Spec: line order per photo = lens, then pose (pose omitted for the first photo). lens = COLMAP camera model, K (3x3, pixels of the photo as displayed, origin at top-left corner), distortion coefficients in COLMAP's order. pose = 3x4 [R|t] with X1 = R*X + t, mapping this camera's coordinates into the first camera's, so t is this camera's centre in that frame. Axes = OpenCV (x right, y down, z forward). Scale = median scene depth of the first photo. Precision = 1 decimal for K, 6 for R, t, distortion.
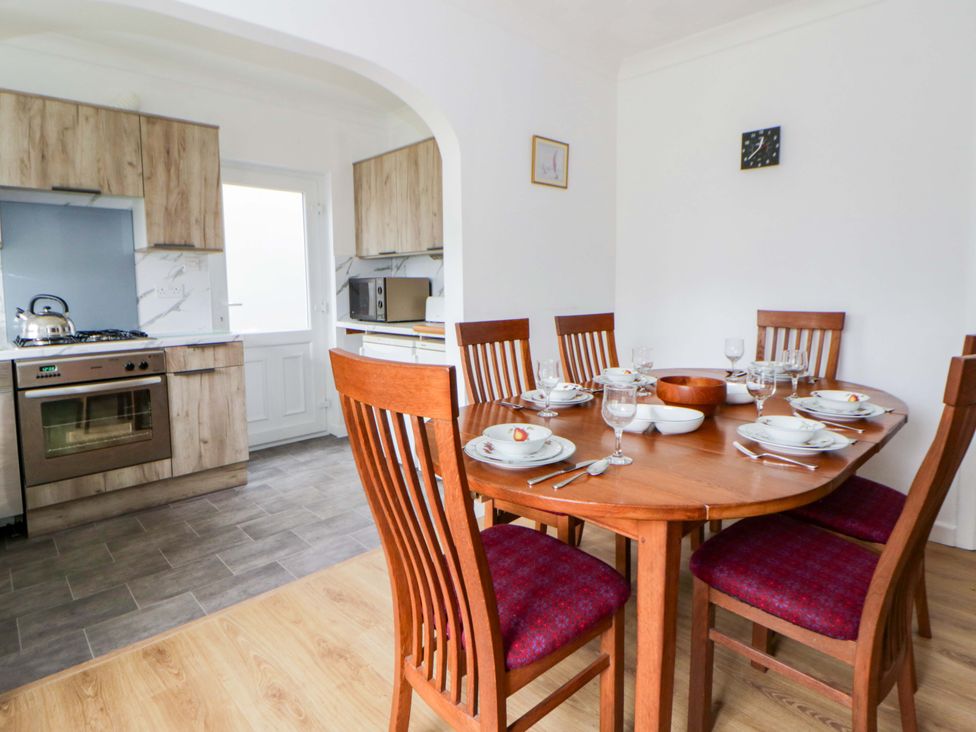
lens RADIAL K [[535.6, 0, 515.7], [0, 535.6, 324.2], [0, 0, 1]] dist [-0.001595, -0.010203]
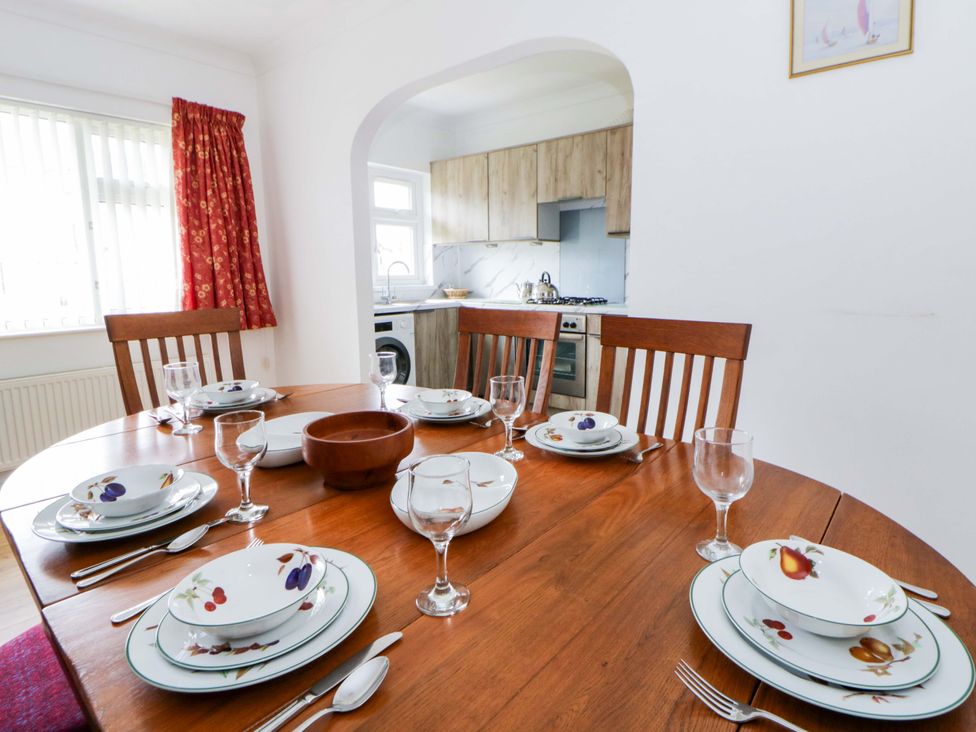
lens RADIAL K [[512.9, 0, 511.0], [0, 512.9, 341.6], [0, 0, 1]] dist [0.004452, -0.015027]
pose [[0.108123, 0.146772, -0.983243, 0.534392], [-0.066465, 0.987896, 0.140157, -0.049568], [0.991913, 0.050197, 0.116569, 0.643052]]
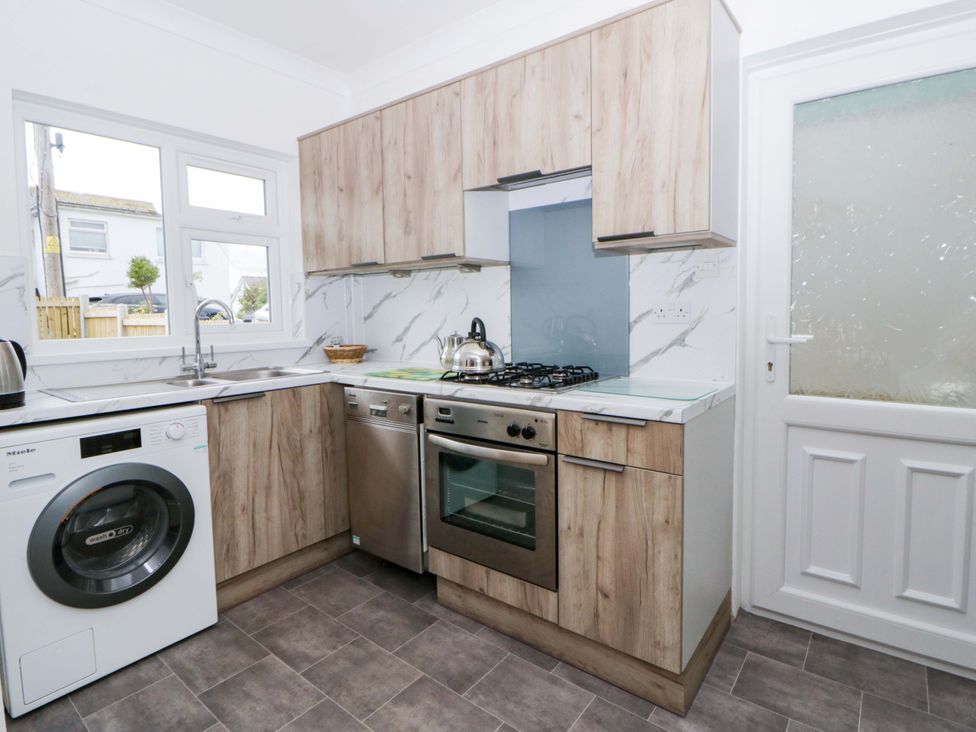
lens RADIAL K [[512.9, 0, 504.2], [0, 512.9, 342.2], [0, 0, 1]] dist [0.004452, -0.015027]
pose [[0.130506, 0.070177, -0.988961, -0.099703], [-0.058649, 0.996291, 0.062958, -0.061238], [0.989711, 0.049785, 0.134137, 0.821324]]
